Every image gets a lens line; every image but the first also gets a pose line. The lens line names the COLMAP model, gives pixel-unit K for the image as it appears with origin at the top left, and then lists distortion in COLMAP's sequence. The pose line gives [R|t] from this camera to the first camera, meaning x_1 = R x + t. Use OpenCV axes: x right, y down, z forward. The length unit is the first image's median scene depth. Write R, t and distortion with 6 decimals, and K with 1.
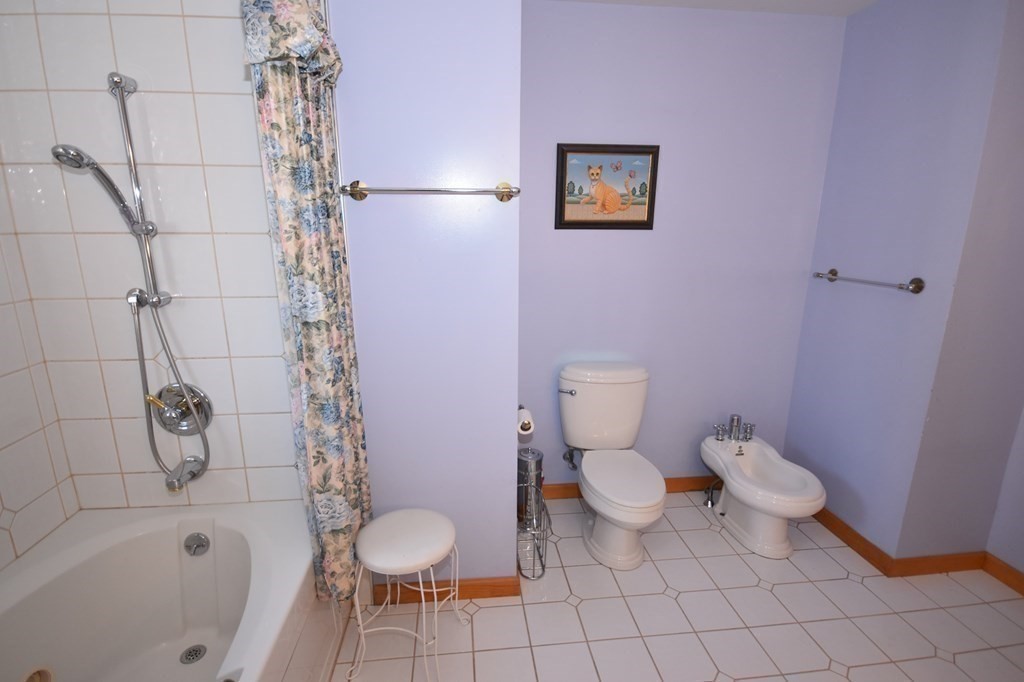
lens RADIAL K [[491.0, 0, 510.5], [0, 491.0, 343.8], [0, 0, 1]] dist [0.016859, -0.017190]
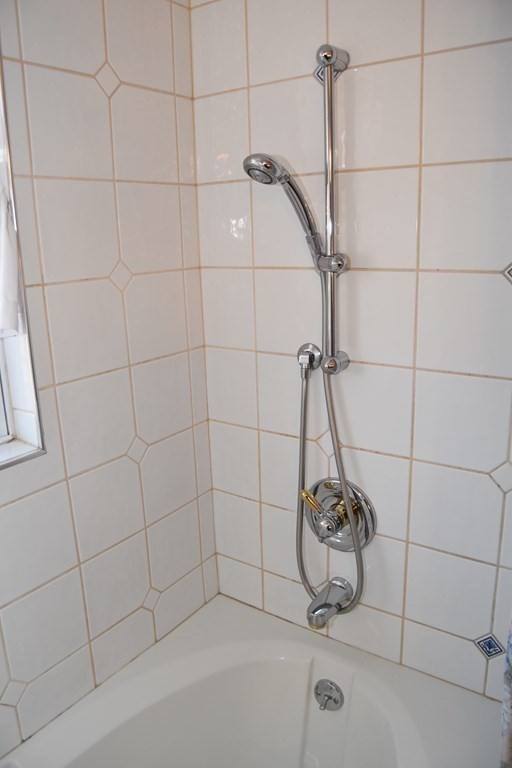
lens RADIAL K [[597.2, 0, 256.0], [0, 597.2, 384.0], [0, 0, 1]] dist [-0.071371, 0.004131]
pose [[0.761736, 0.140288, -0.632517, -0.253901], [-0.123138, 0.989829, 0.071242, -0.106112], [0.636078, 0.023619, 0.771263, 0.270515]]
